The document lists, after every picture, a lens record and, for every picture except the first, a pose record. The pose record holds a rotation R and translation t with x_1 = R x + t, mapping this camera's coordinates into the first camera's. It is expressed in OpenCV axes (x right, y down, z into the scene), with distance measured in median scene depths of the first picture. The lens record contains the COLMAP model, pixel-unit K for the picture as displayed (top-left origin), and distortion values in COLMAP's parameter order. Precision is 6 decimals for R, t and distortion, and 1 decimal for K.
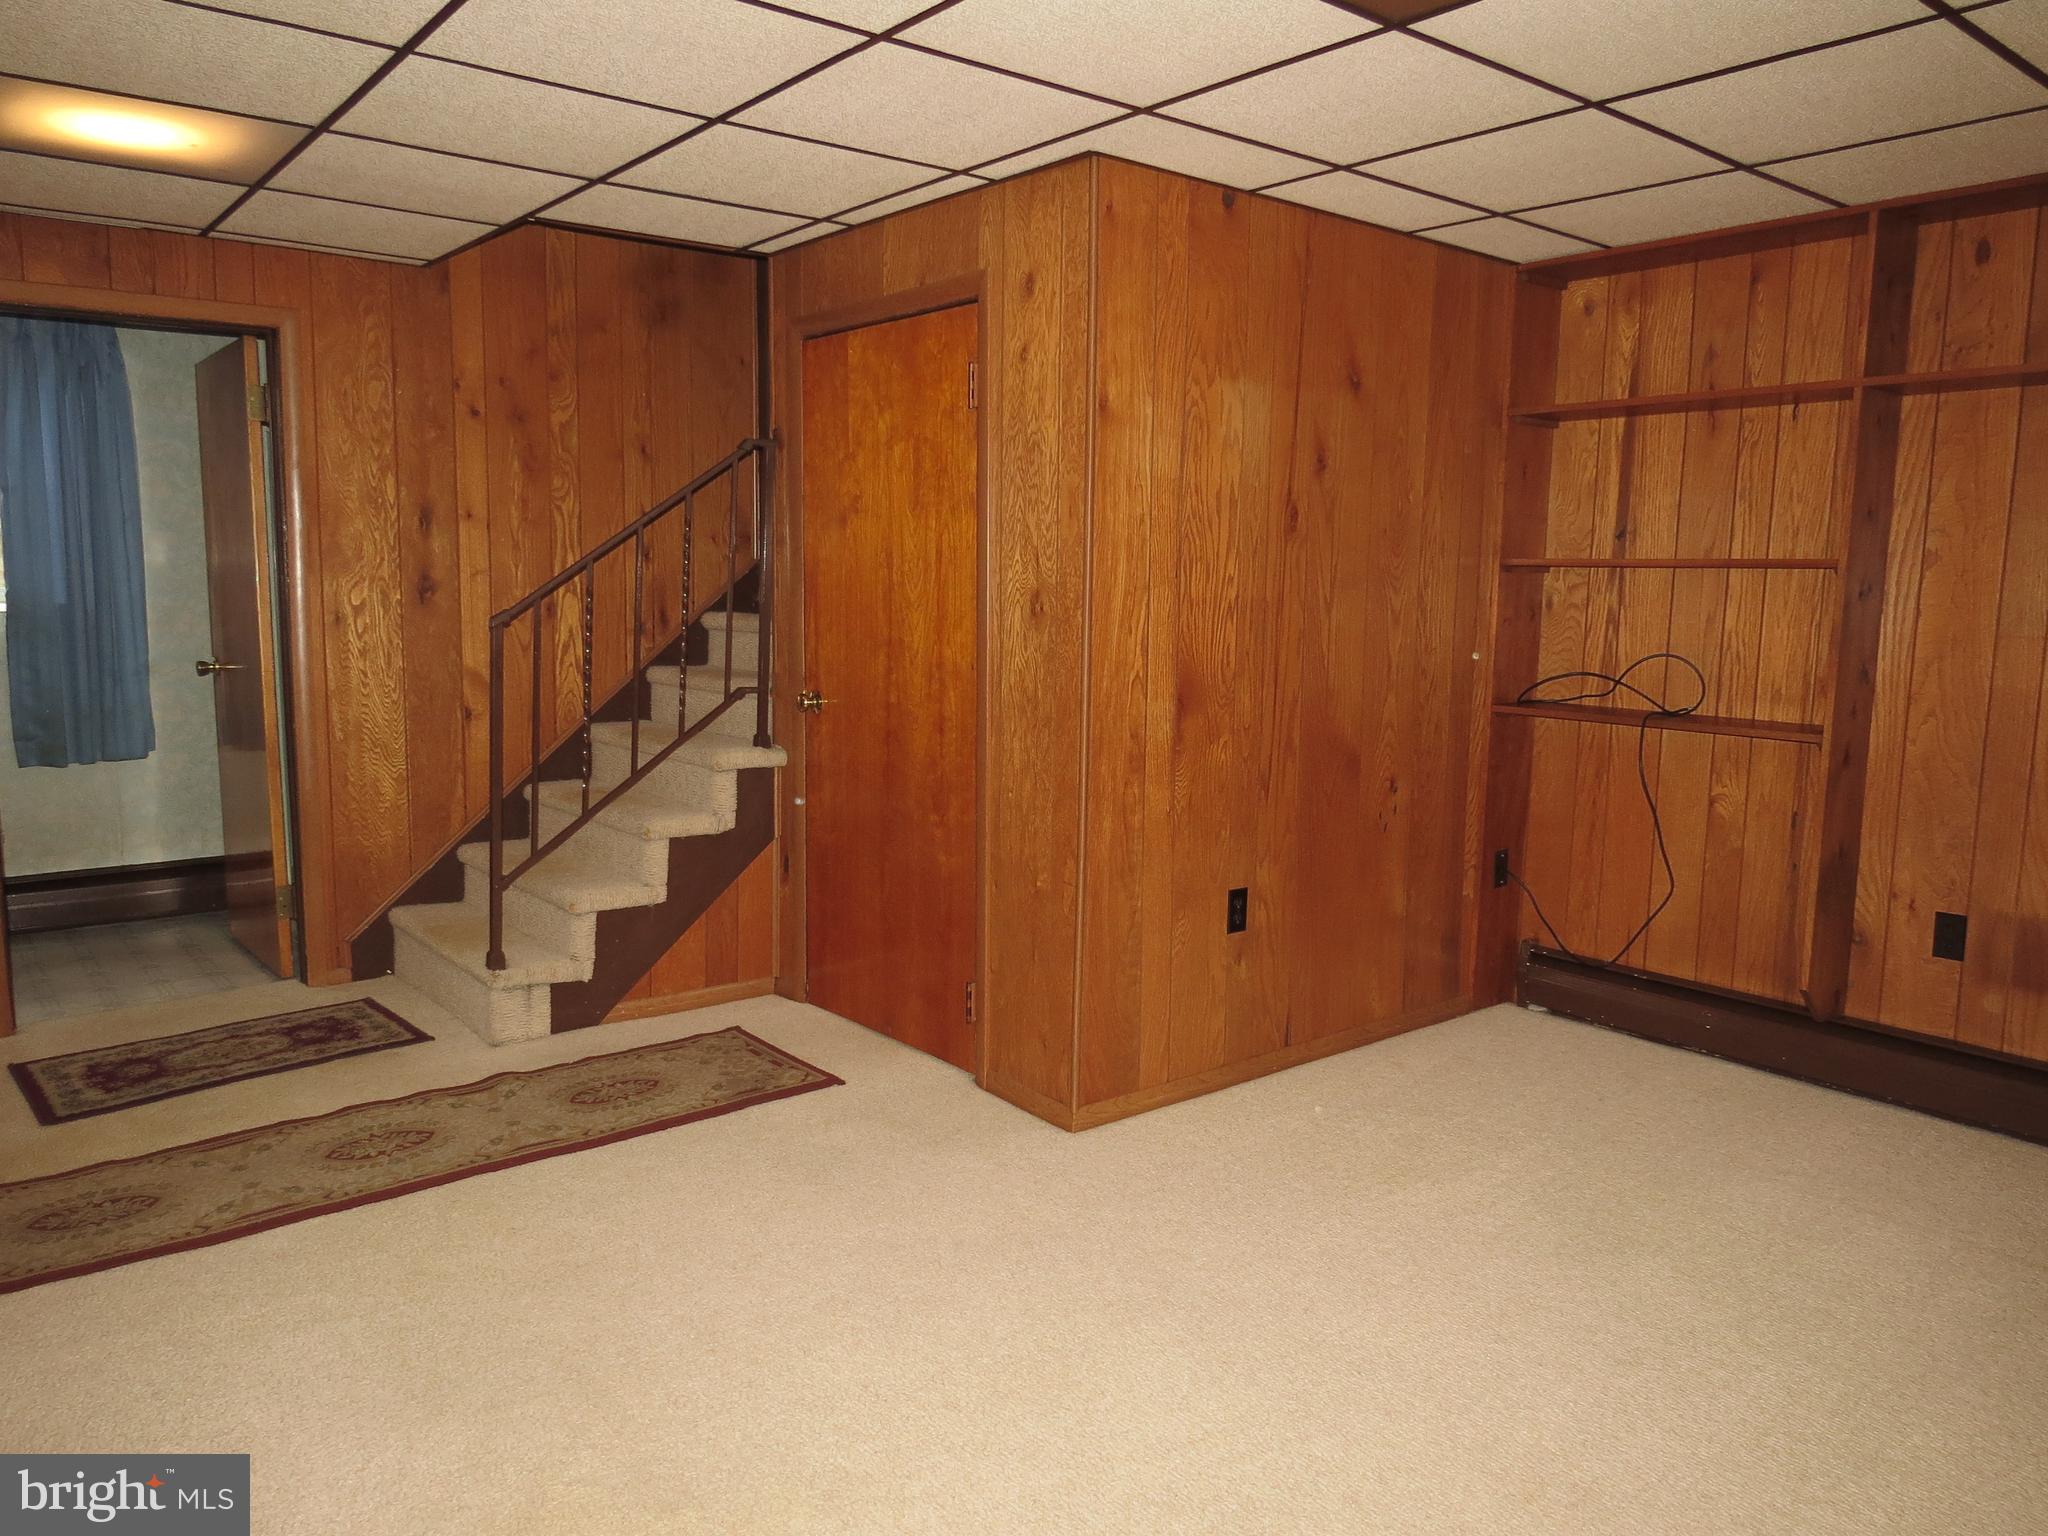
lens RADIAL K [[1454.8, 0, 1025.2], [0, 1454.8, 770.2], [0, 0, 1]] dist [-0.010775, -0.007139]
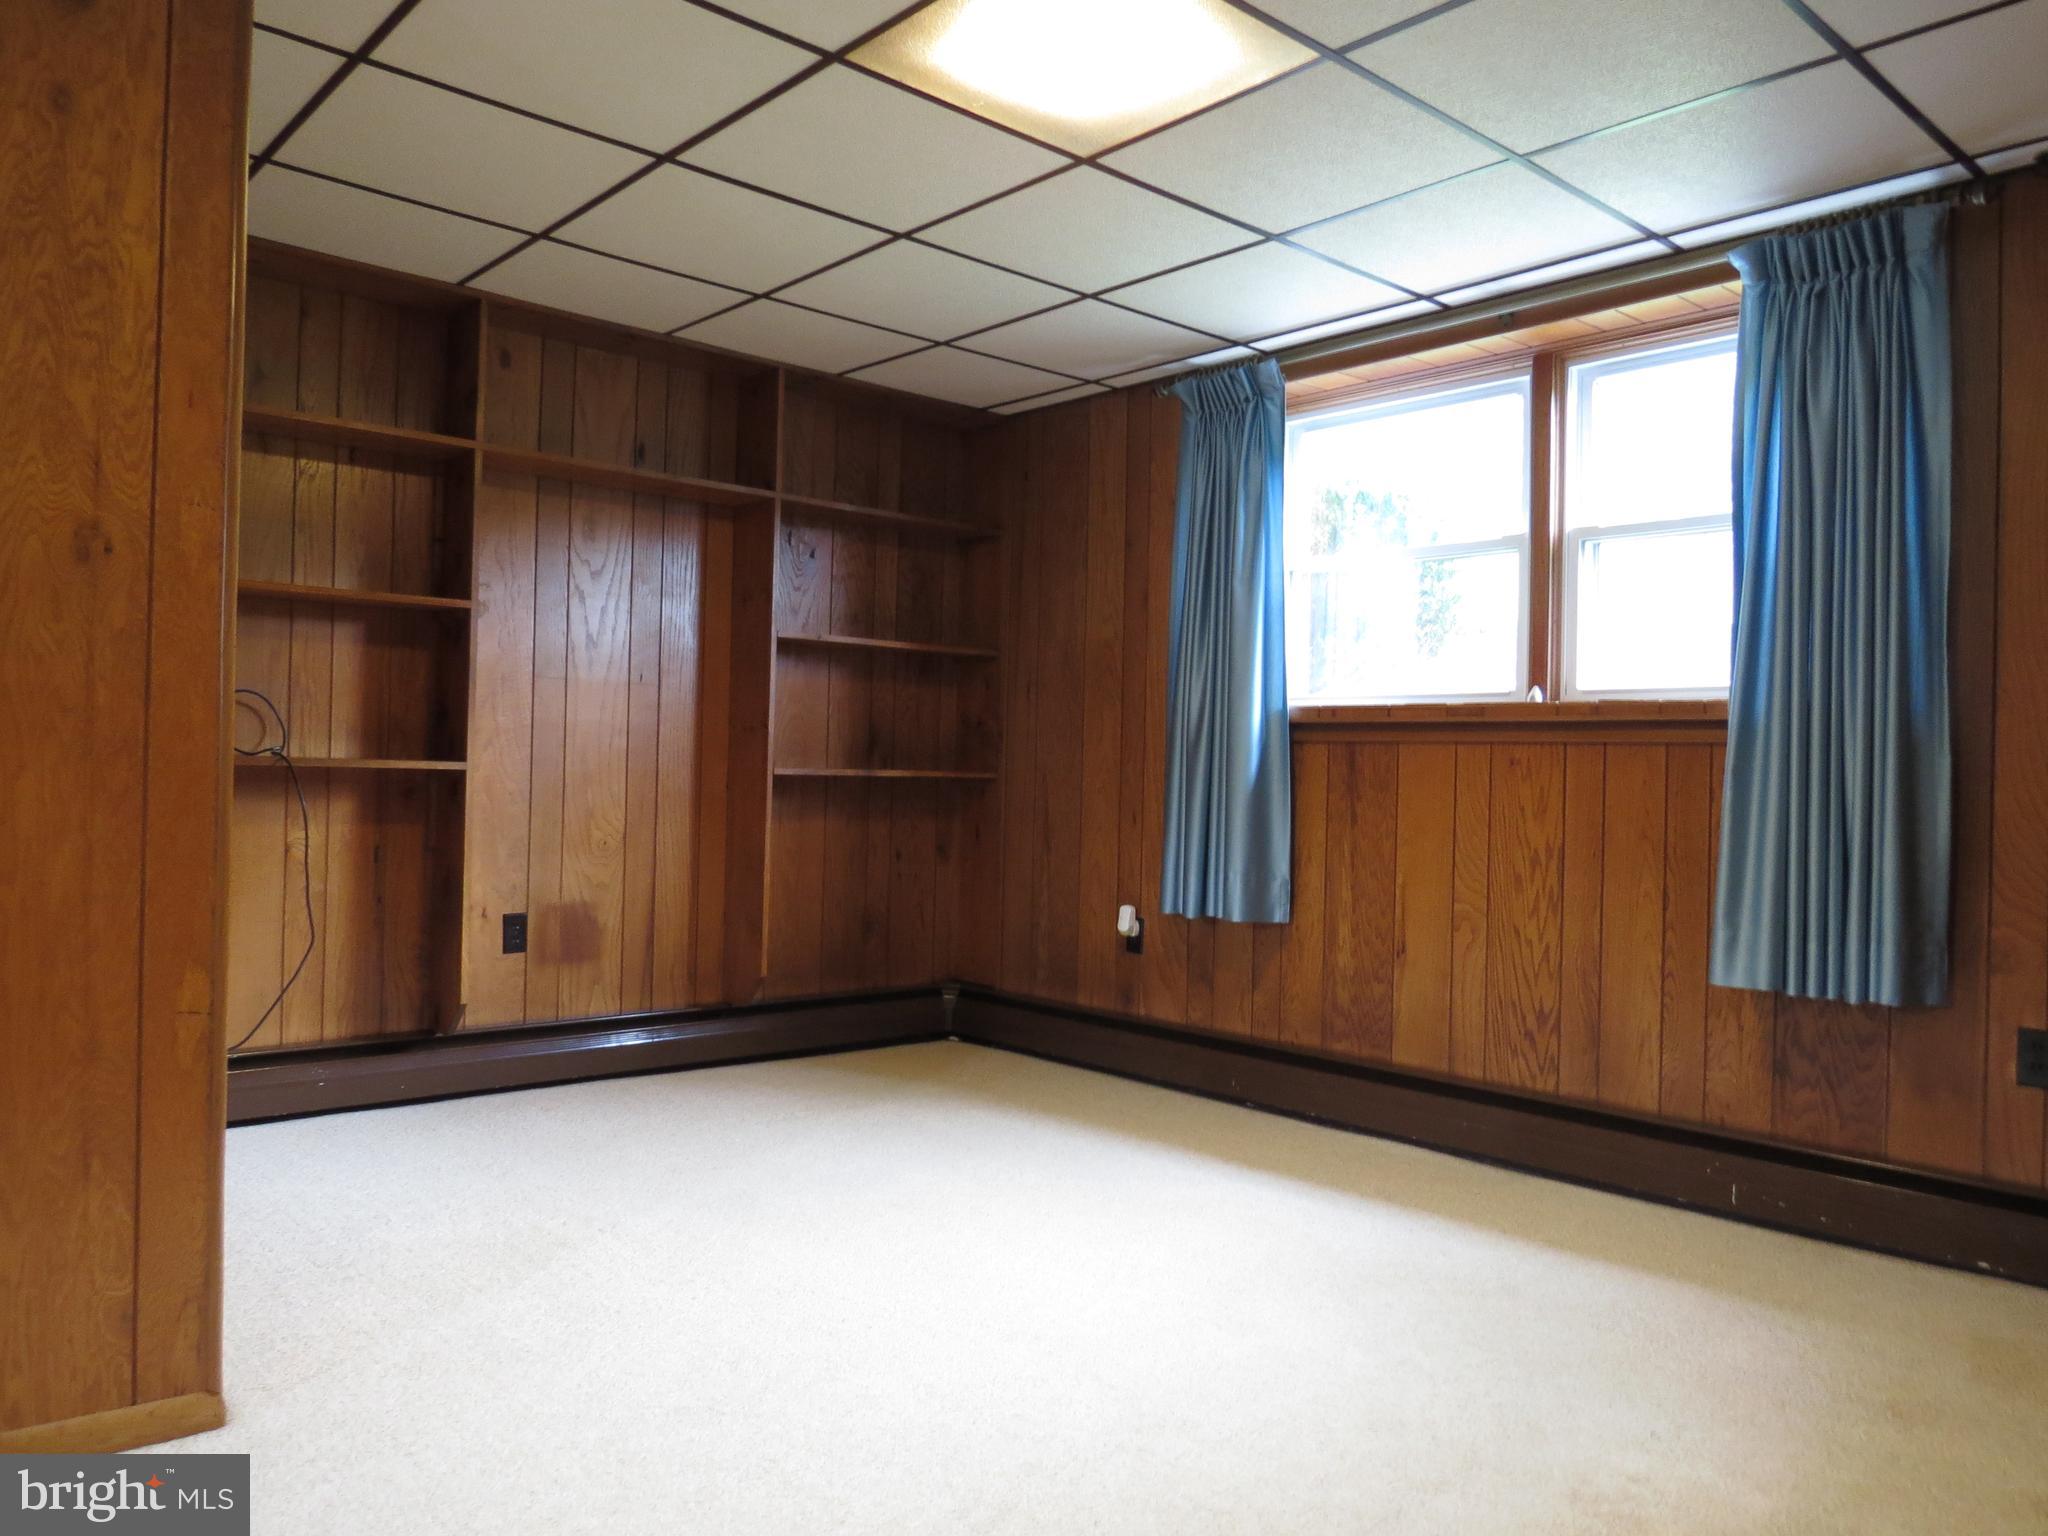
lens RADIAL K [[1454.8, 0, 1025.2], [0, 1454.8, 770.2], [0, 0, 1]] dist [-0.010775, -0.007139]
pose [[-0.054456, -0.015429, 0.998397, -0.564827], [0.105655, 0.994178, 0.021127, 0.002632], [-0.992911, 0.106636, -0.052509, 0.655000]]
